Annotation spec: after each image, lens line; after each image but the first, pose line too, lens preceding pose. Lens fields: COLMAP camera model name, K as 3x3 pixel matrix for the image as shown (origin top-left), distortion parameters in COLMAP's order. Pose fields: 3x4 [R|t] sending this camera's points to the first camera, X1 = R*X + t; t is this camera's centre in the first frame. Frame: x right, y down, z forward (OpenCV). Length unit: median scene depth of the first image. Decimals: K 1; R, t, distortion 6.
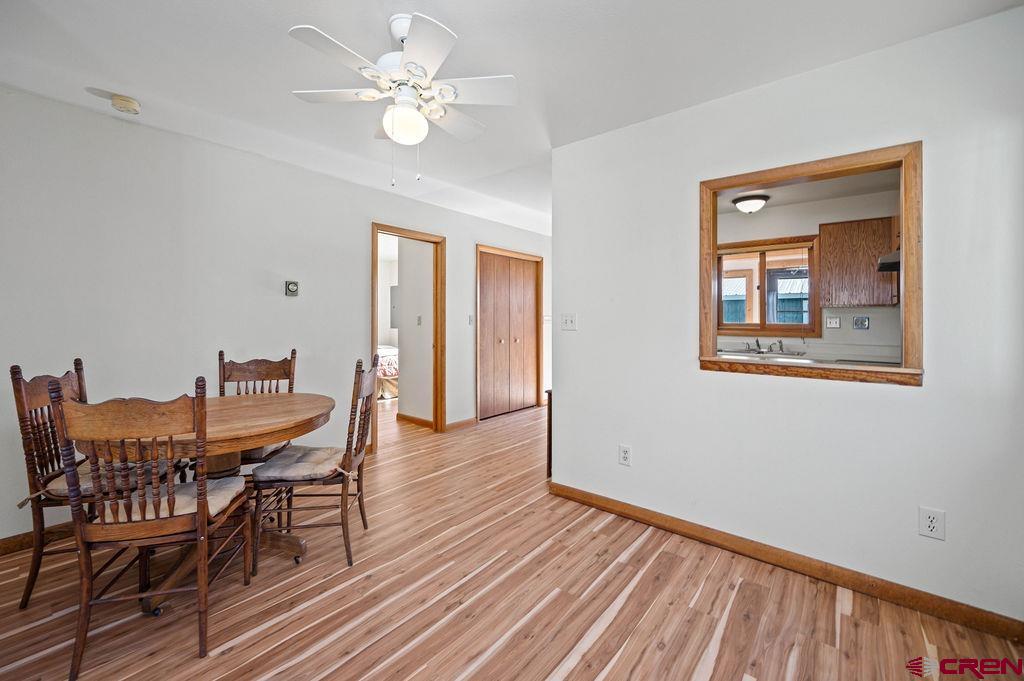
lens RADIAL K [[413.0, 0, 514.3], [0, 413.0, 325.8], [0, 0, 1]] dist [0.000651, -0.000050]
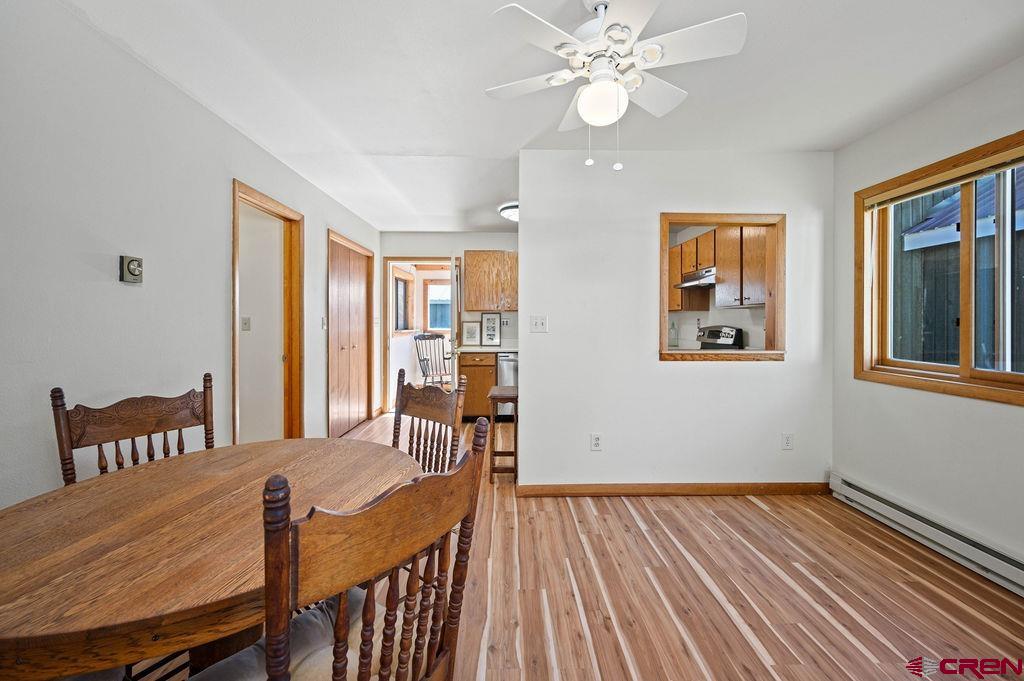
lens RADIAL K [[410.5, 0, 512.3], [0, 410.5, 331.7], [0, 0, 1]] dist [0.000786, -0.000007]
pose [[0.769683, -0.019270, 0.638135, -0.699678], [0.013603, 0.999812, 0.013786, -0.007754], [-0.638281, -0.001930, 0.769801, 0.319951]]
